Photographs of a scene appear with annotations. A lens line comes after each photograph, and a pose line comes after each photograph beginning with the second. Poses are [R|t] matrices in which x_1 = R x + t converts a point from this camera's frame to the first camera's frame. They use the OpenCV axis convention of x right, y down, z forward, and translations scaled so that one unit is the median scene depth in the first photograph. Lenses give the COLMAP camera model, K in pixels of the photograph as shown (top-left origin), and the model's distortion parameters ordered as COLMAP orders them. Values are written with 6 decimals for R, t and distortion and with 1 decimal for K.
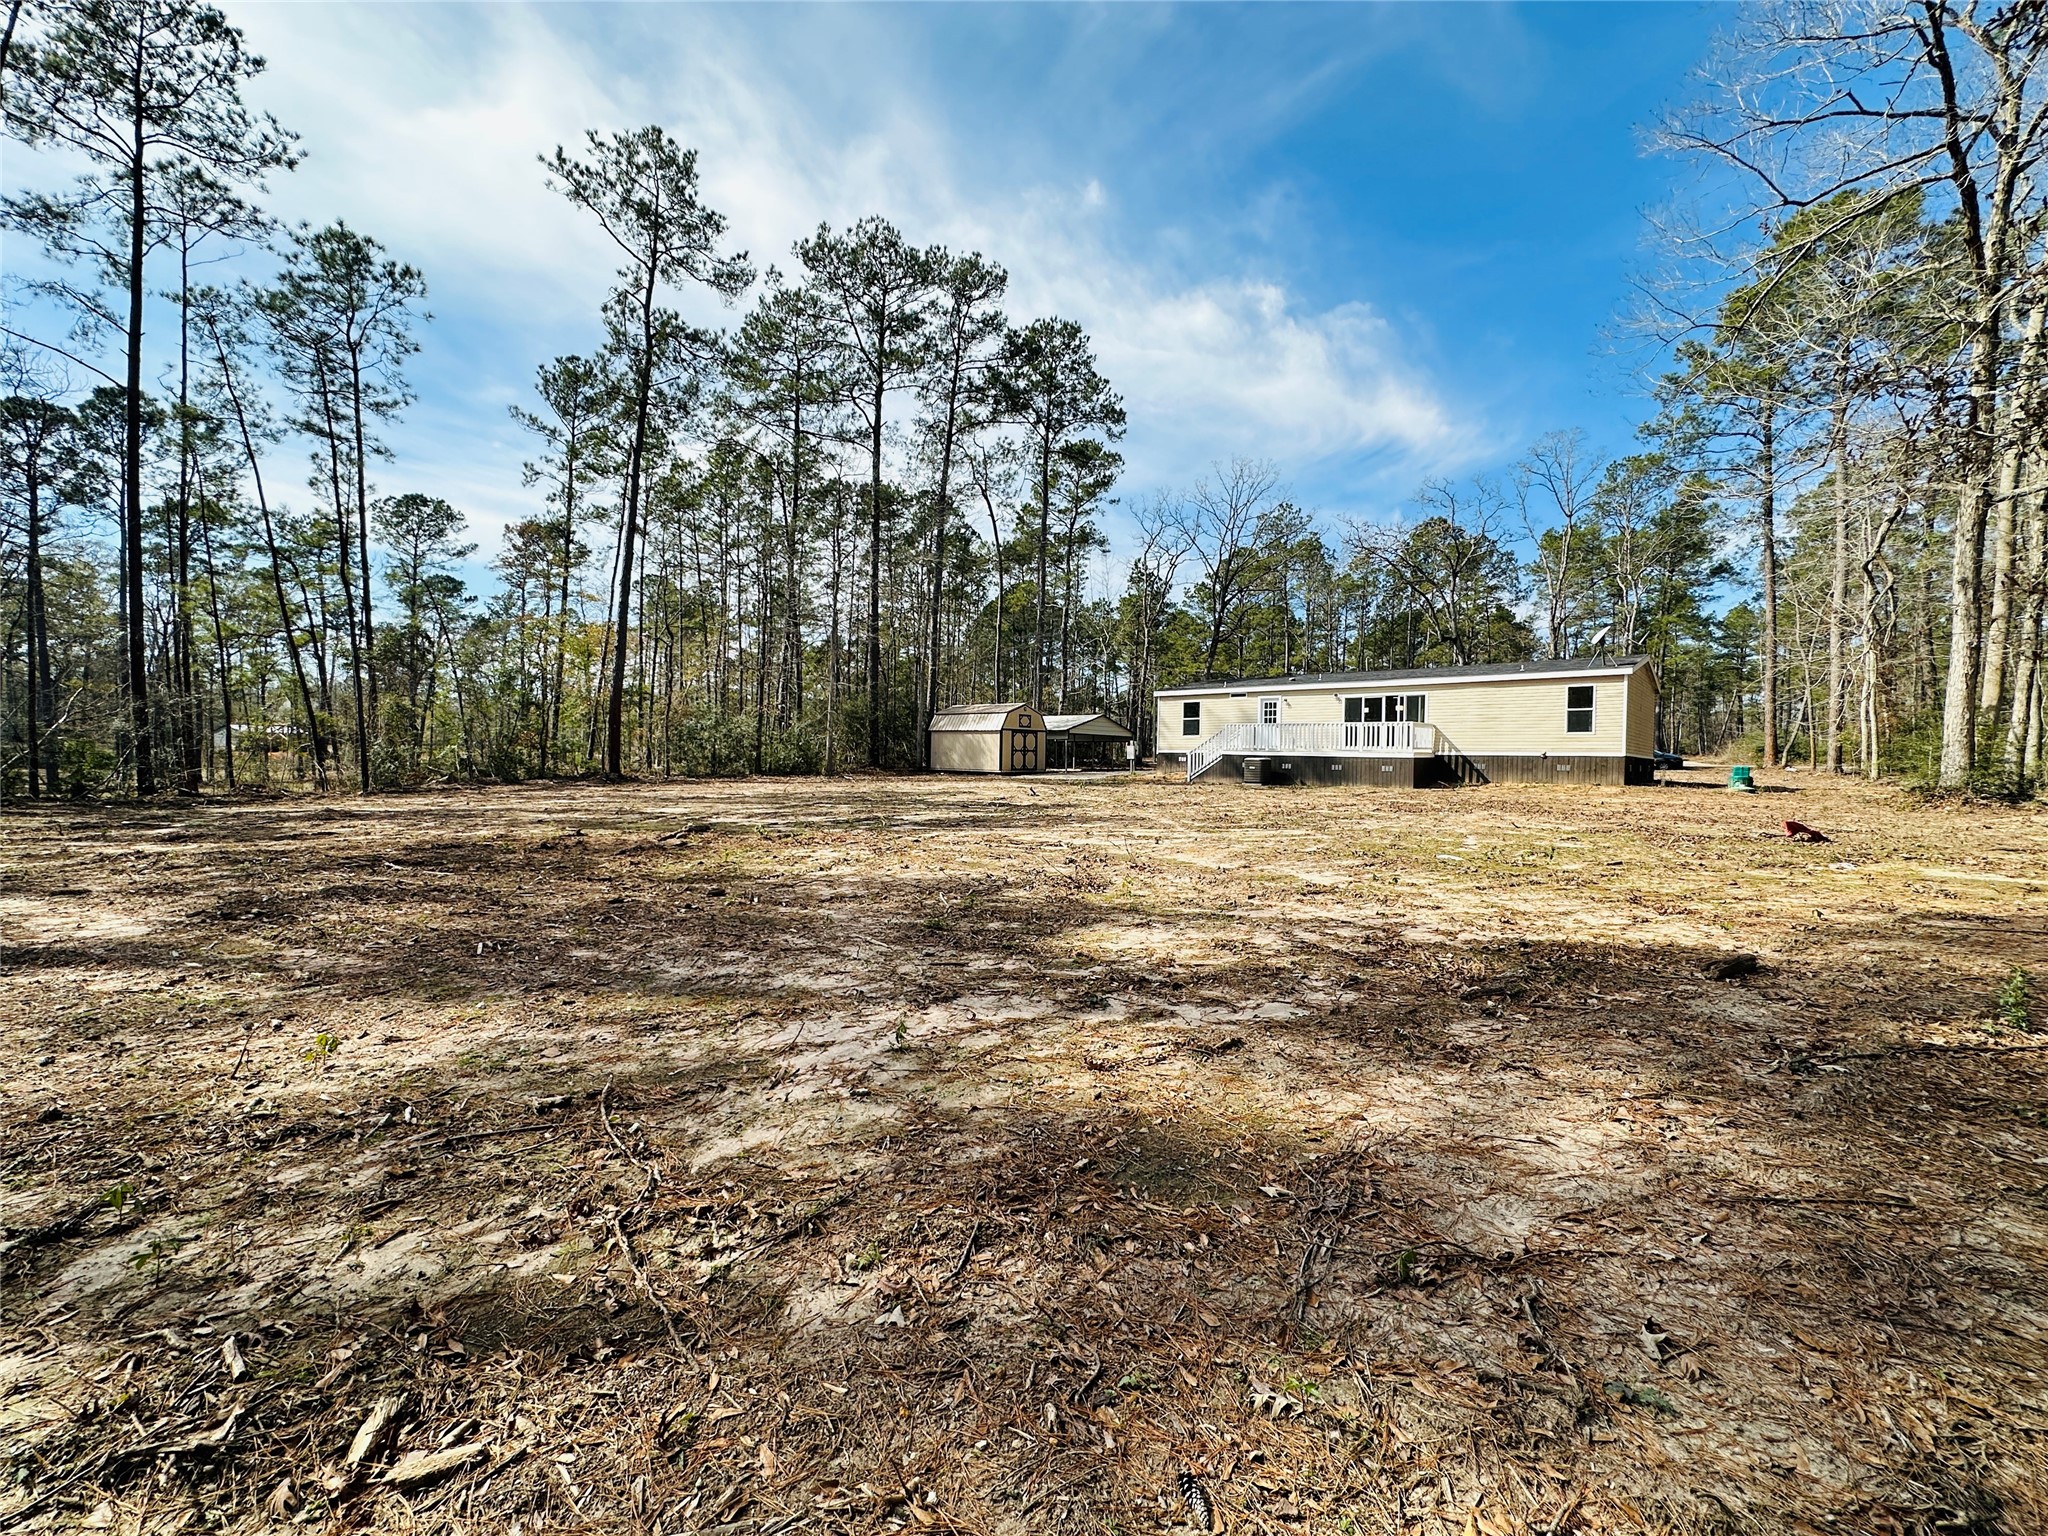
lens RADIAL K [[814.8, 0, 1026.0], [0, 814.8, 771.2], [0, 0, 1]] dist [-0.003933, 0.000322]
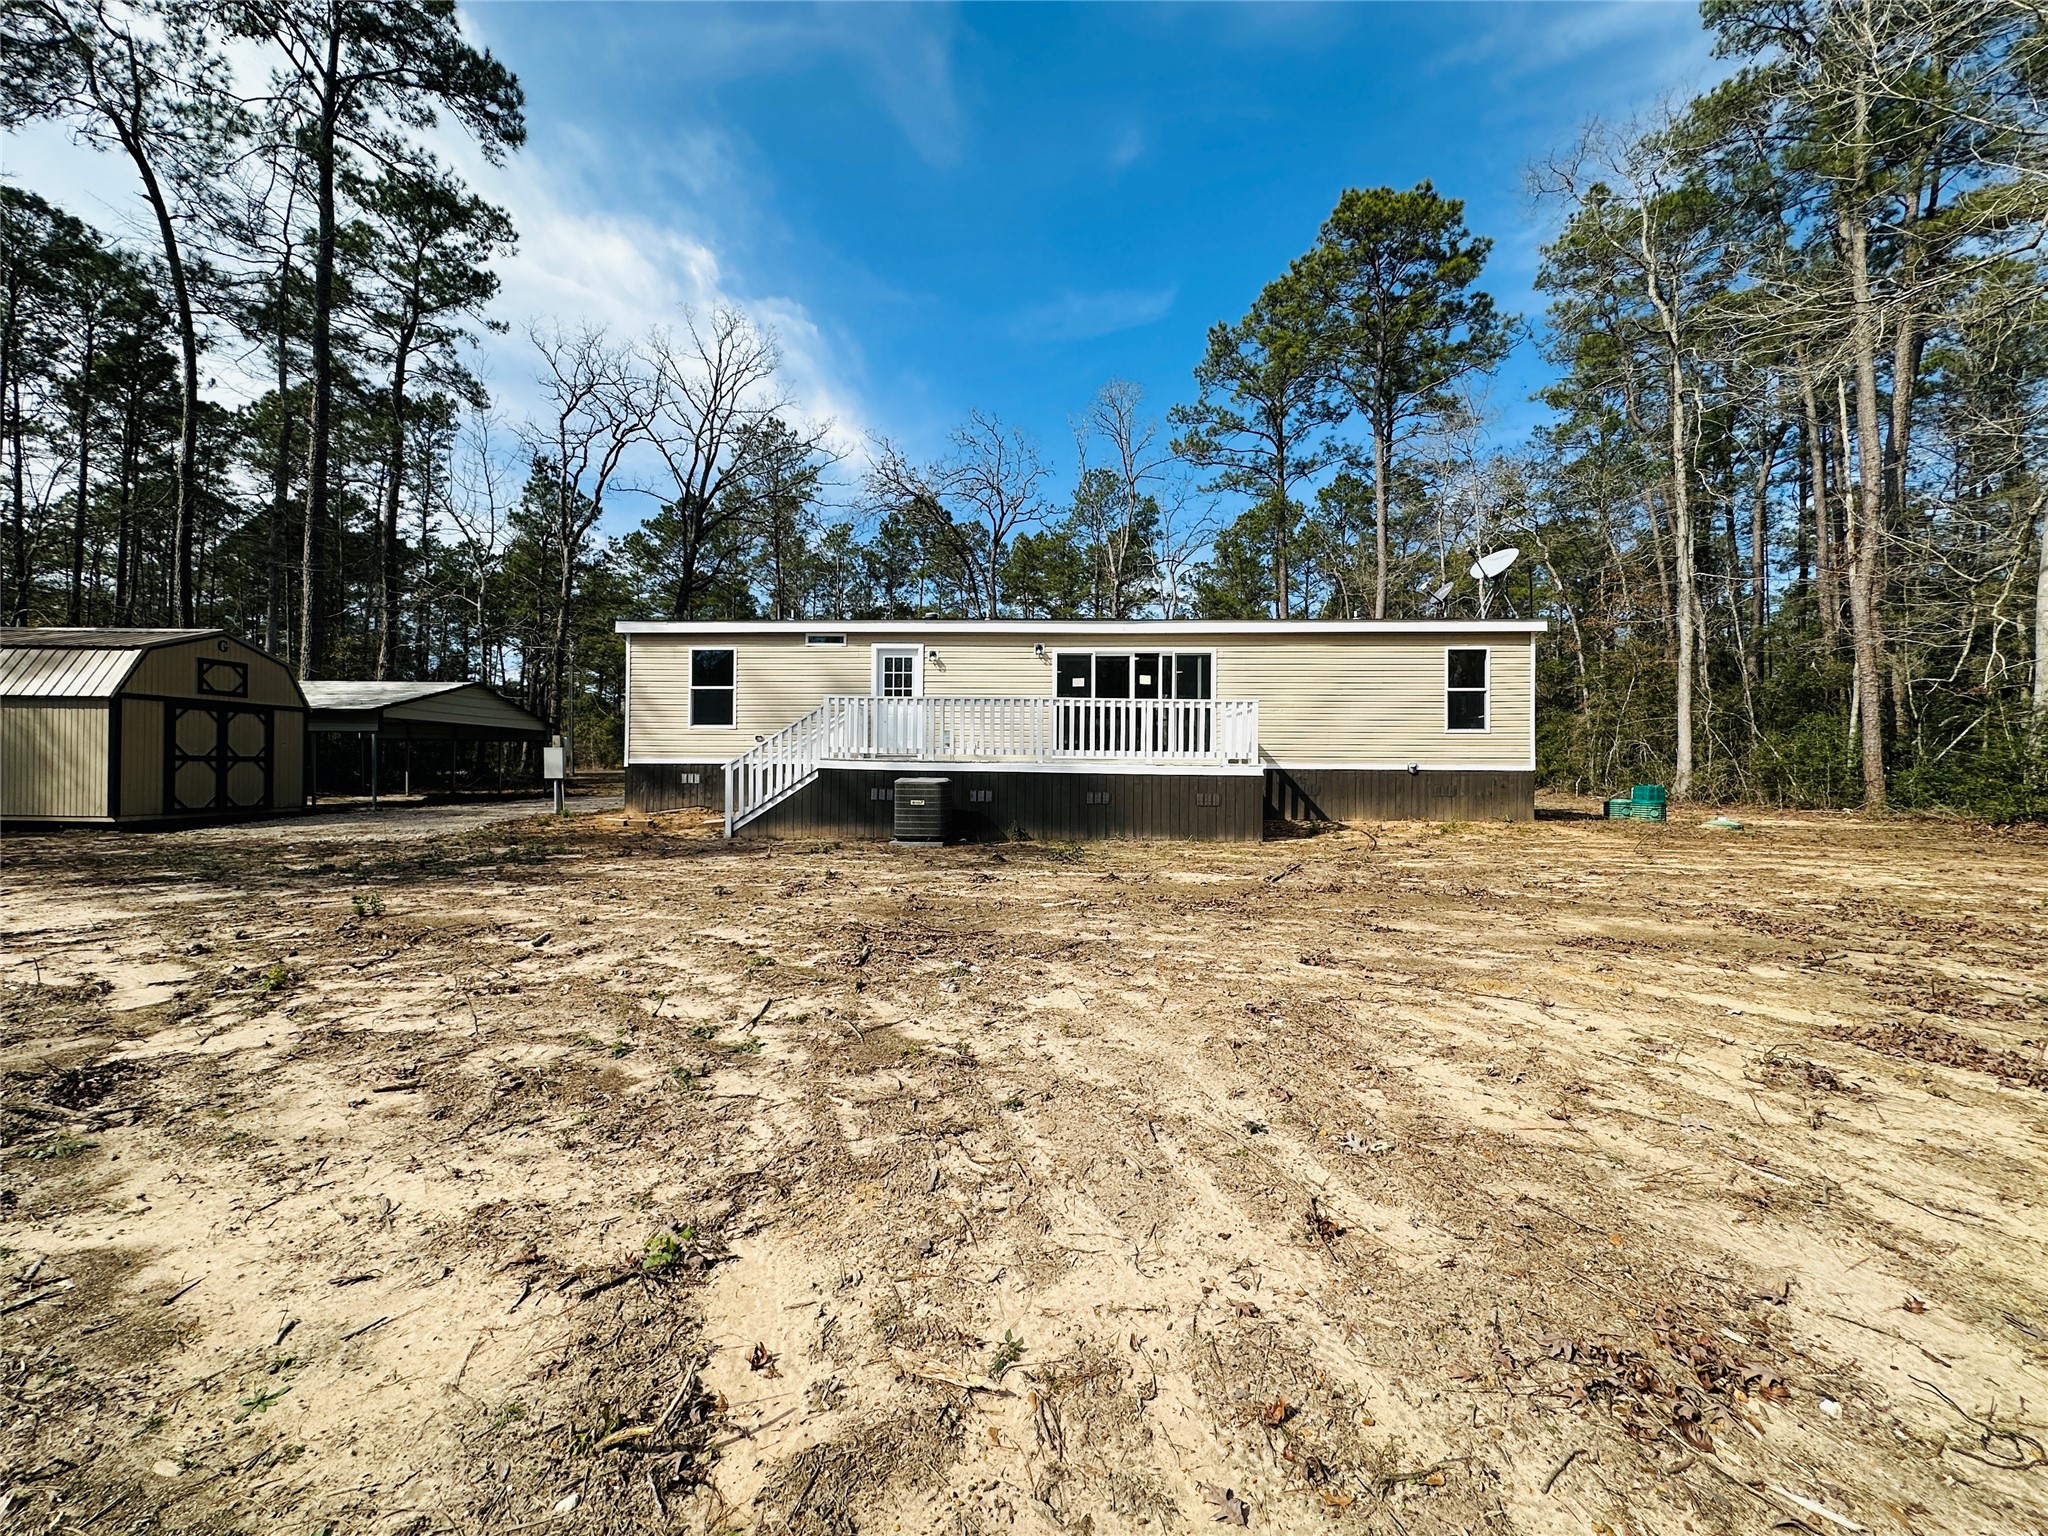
lens RADIAL K [[814.8, 0, 1026.0], [0, 814.8, 771.2], [0, 0, 1]] dist [-0.003933, 0.000322]
pose [[0.772718, -0.000168, 0.634750, 0.051021], [0.014300, 0.999751, -0.017144, -0.008762], [-0.634588, 0.022324, 0.772528, 0.516309]]
